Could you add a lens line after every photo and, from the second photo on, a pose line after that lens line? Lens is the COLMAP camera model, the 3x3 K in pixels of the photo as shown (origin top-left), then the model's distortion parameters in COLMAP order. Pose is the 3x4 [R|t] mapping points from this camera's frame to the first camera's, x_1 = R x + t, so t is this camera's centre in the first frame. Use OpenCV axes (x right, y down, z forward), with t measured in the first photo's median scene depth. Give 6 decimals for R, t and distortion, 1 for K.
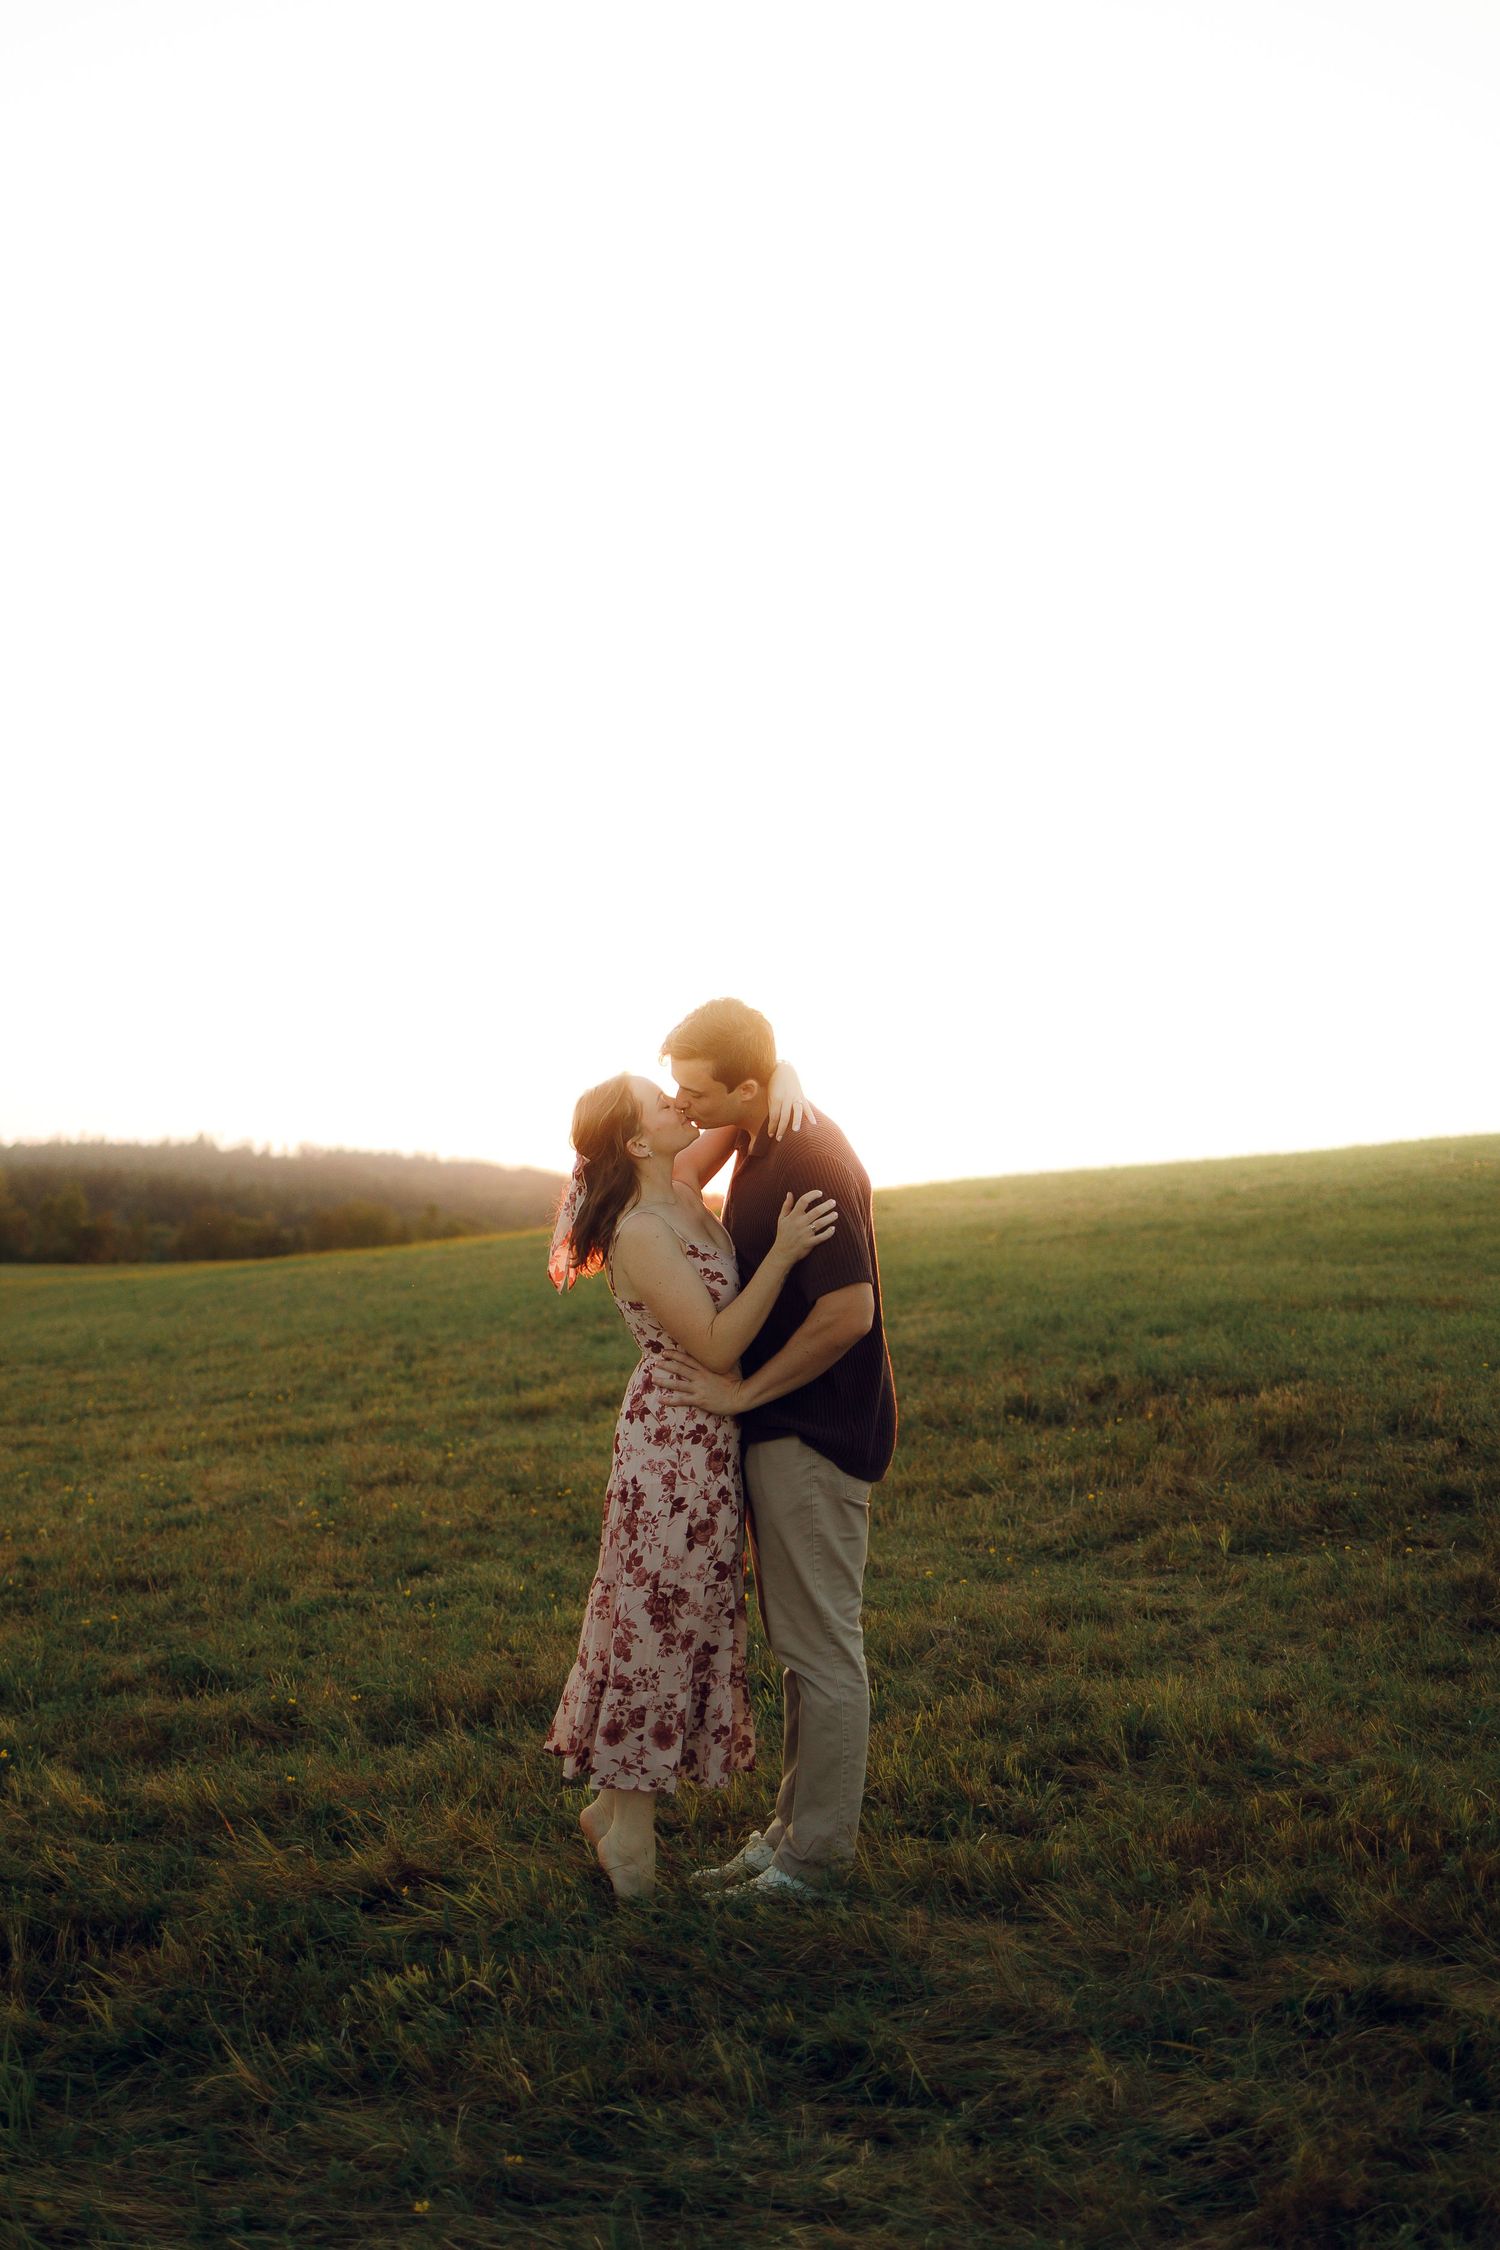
lens RADIAL K [[2668.8, 0, 744.0], [0, 2668.8, 933.6], [0, 0, 1]] dist [0.029142, -0.039385]
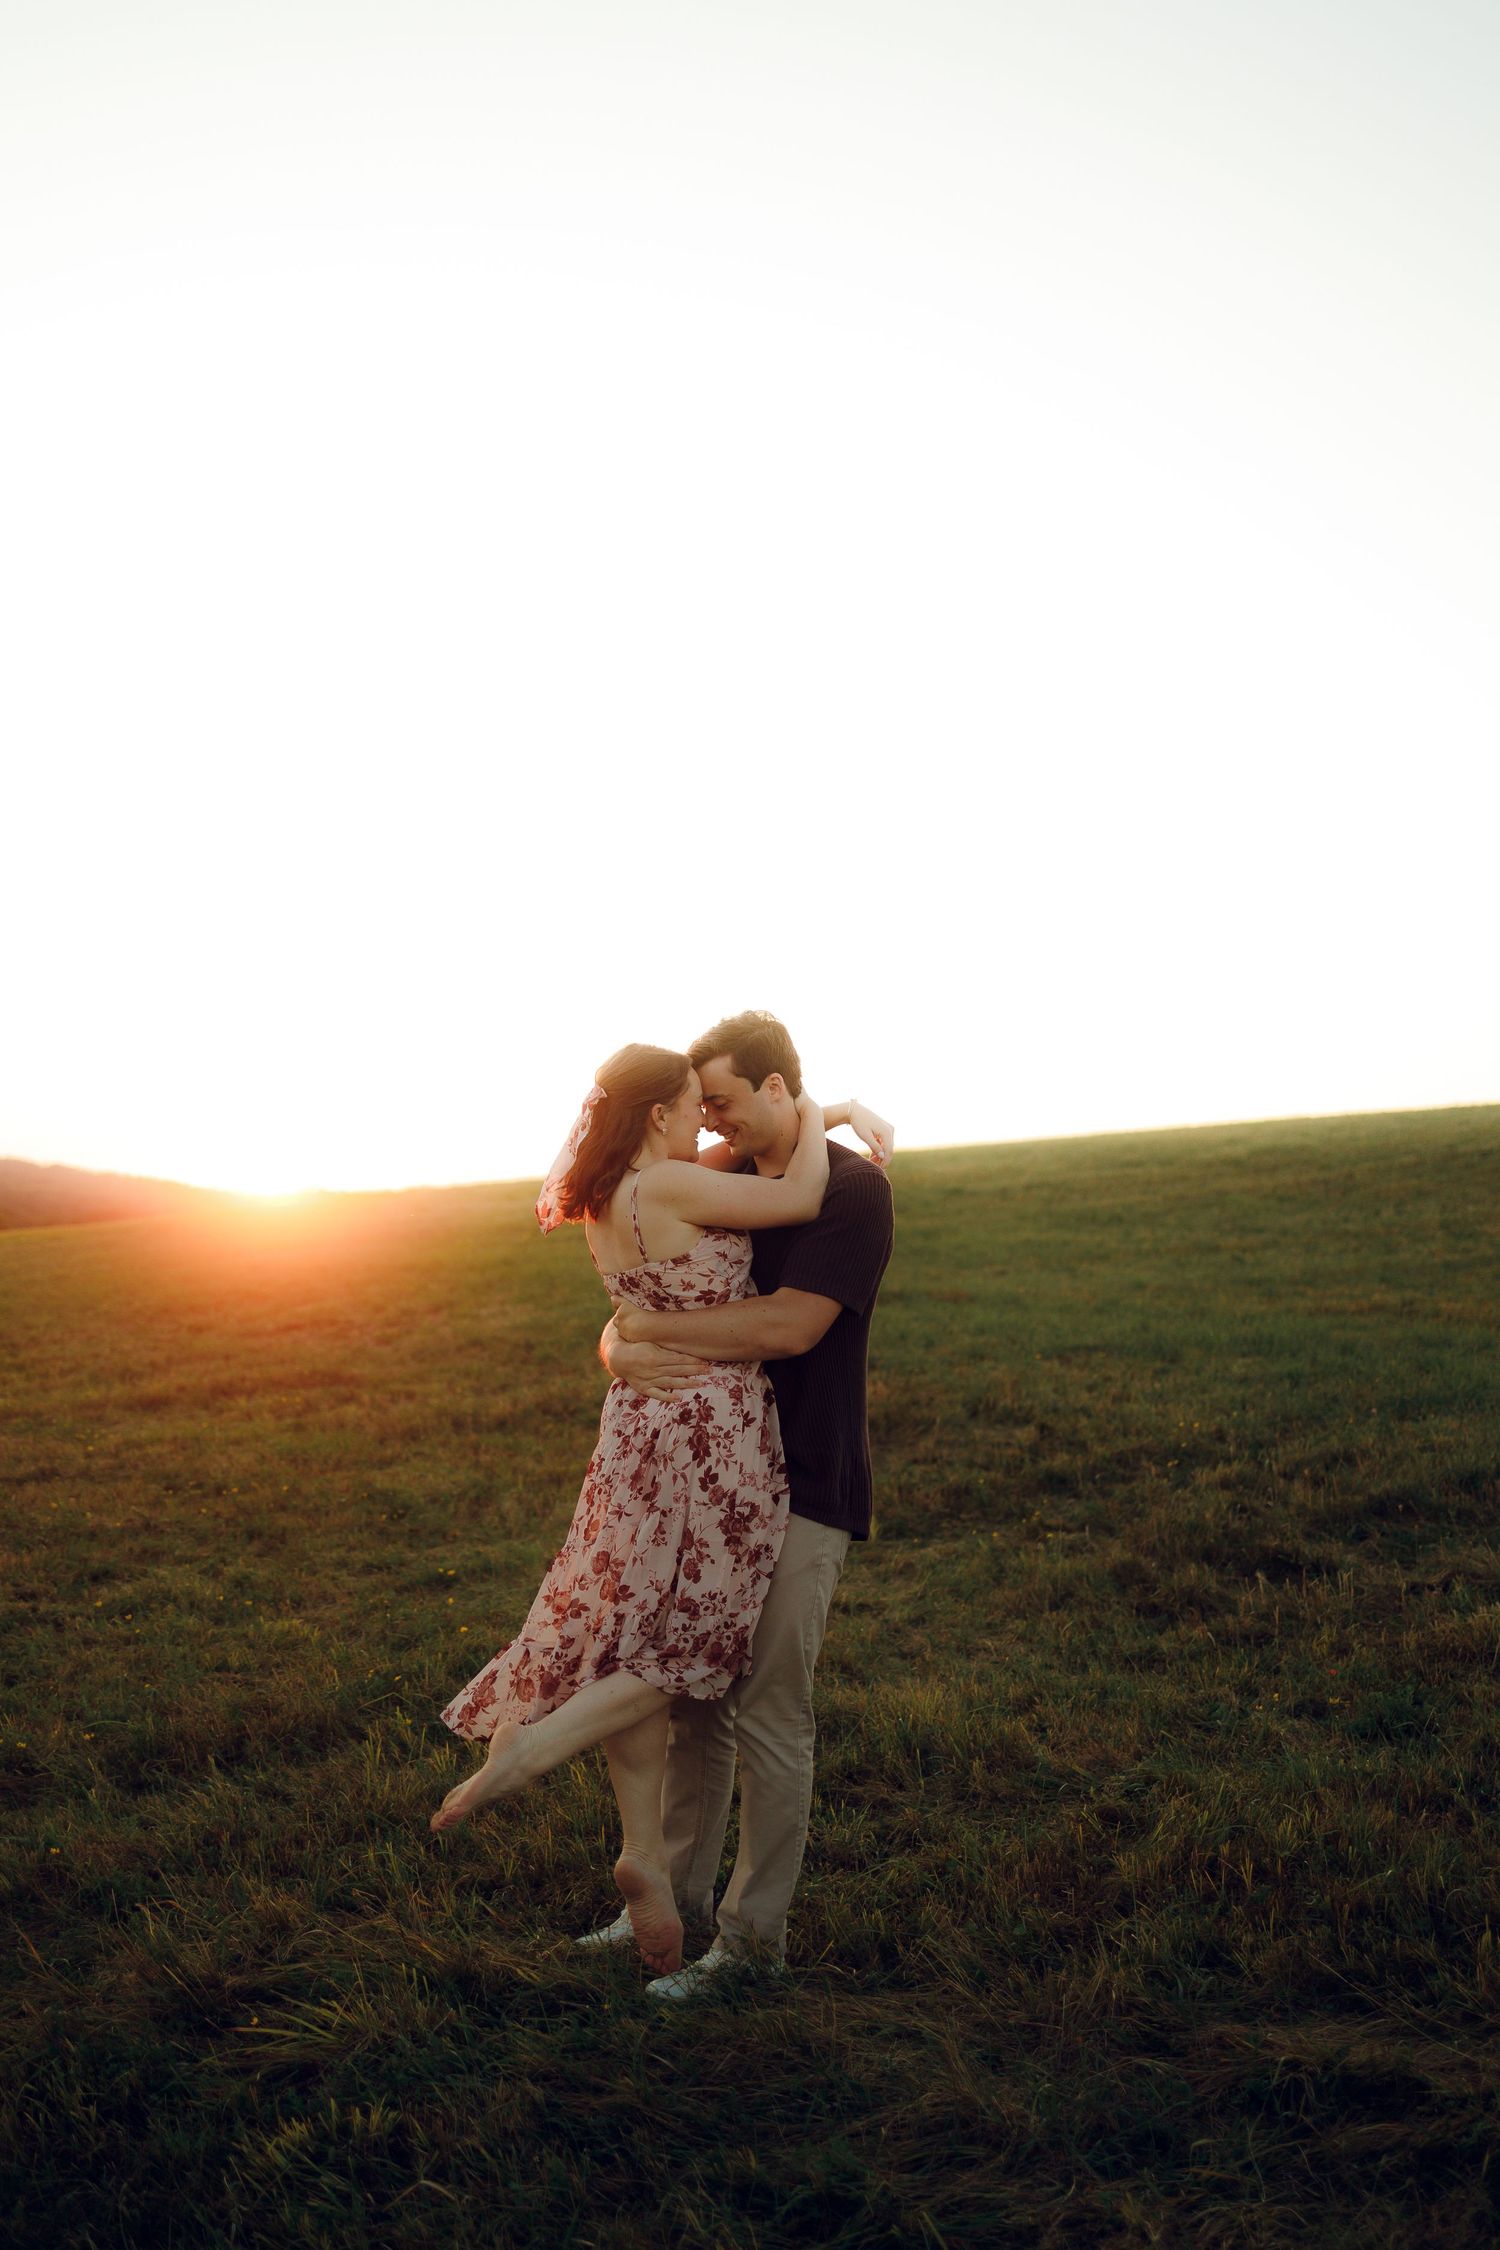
lens RADIAL K [[2191.7, 0, 775.4], [0, 2191.7, 1156.7], [0, 0, 1]] dist [-0.009433, 0.089800]
pose [[0.972351, 0.009619, 0.233325, -0.052397], [-0.028649, 0.996518, 0.078306, 0.004077], [-0.231759, -0.082825, 0.969241, 0.109415]]
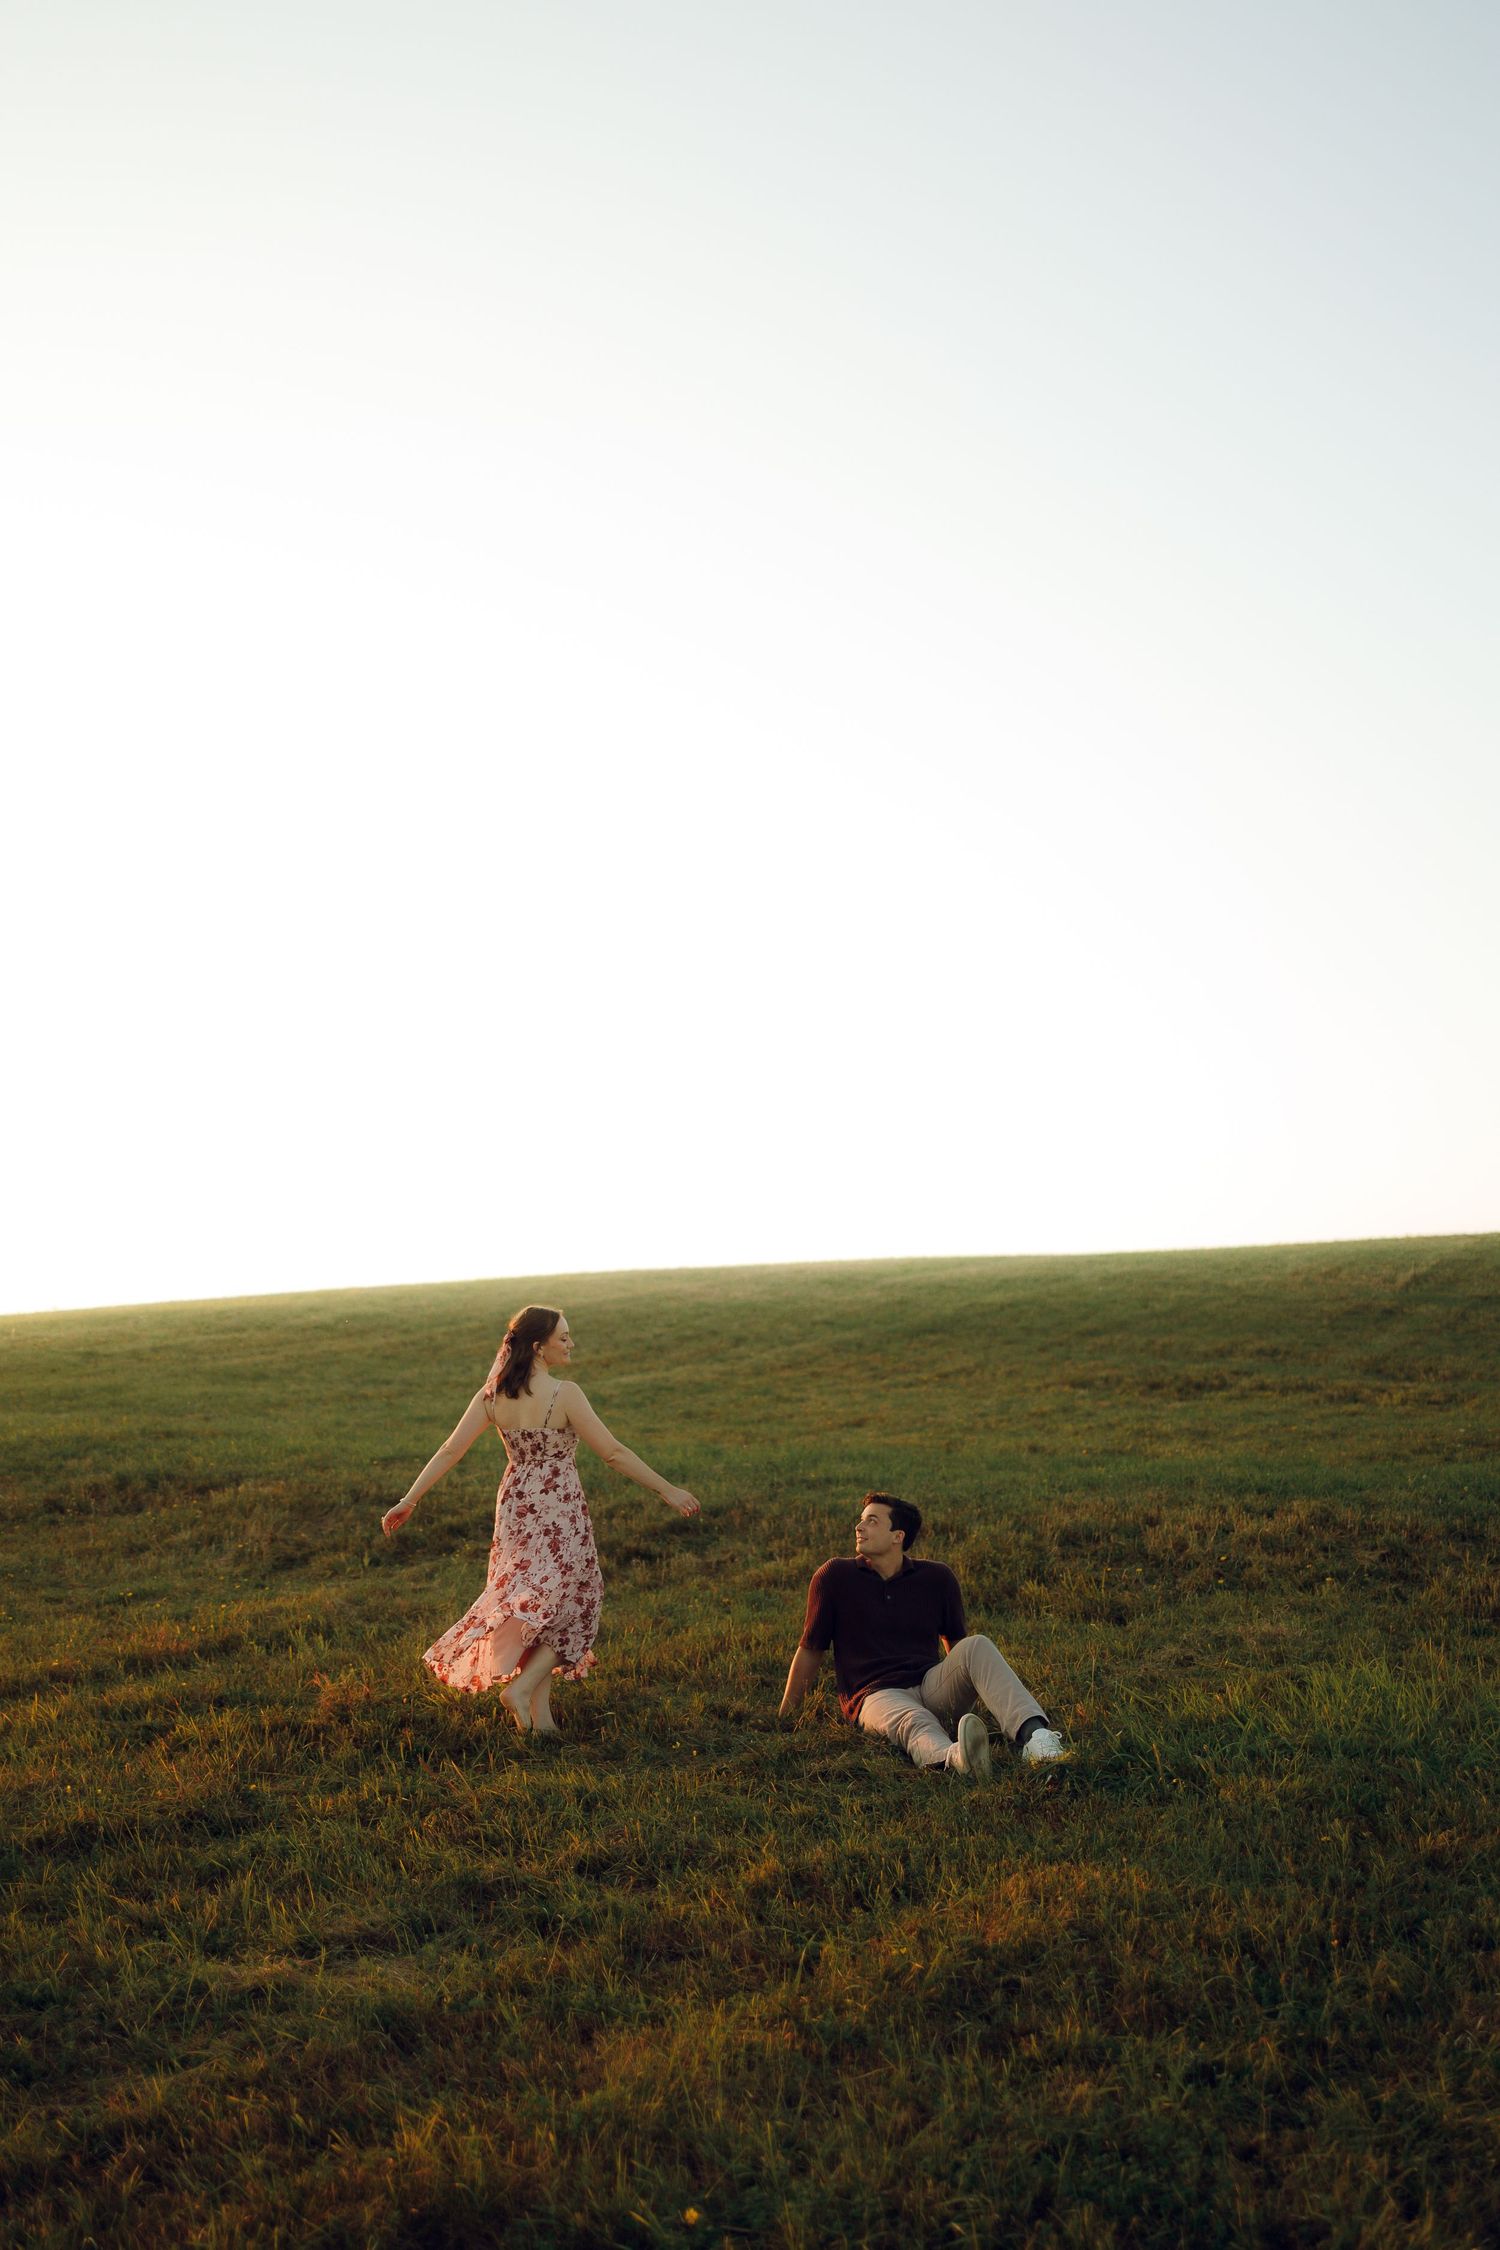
lens RADIAL K [[2214.1, 0, 750.0], [0, 2214.1, 1125.0], [0, 0, 1]] dist [0.012035, 0.006421]
pose [[0.761068, 0.065982, 0.645308, -0.417476], [-0.059270, 0.997725, -0.032114, -0.014612], [-0.645959, -0.013806, 0.763247, -0.174559]]
